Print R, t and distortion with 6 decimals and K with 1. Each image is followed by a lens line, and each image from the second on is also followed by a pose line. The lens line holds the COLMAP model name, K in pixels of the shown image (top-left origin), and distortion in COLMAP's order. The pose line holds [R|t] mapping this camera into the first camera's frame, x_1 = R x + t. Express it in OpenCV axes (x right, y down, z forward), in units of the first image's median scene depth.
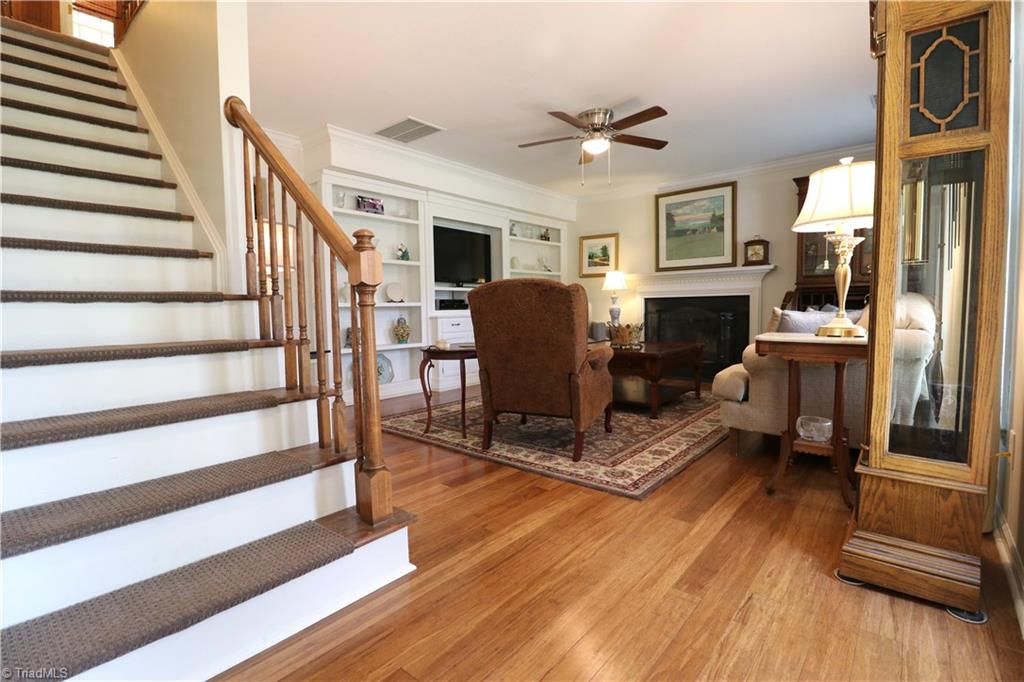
lens RADIAL K [[474.2, 0, 510.3], [0, 474.2, 337.6], [0, 0, 1]] dist [-0.000347, -0.012742]
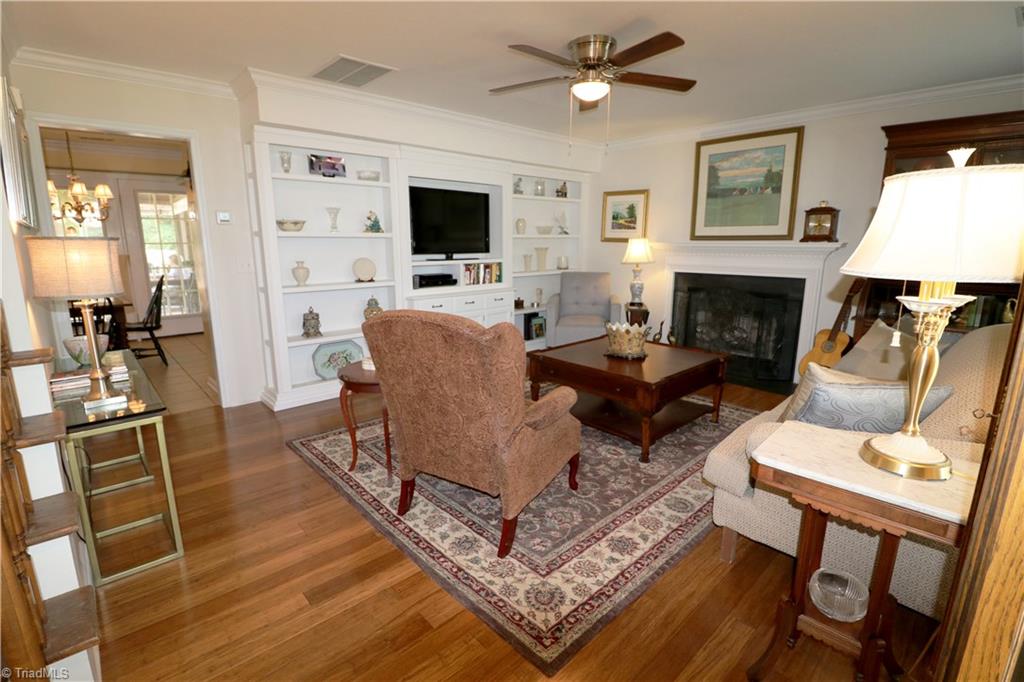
lens RADIAL K [[474.2, 0, 510.3], [0, 474.2, 337.6], [0, 0, 1]] dist [-0.000347, -0.012742]
pose [[0.992878, 0.039202, -0.112497, 0.148217], [-0.023167, 0.989817, 0.140450, -0.122765], [0.116857, -0.136844, 0.983676, 0.211360]]
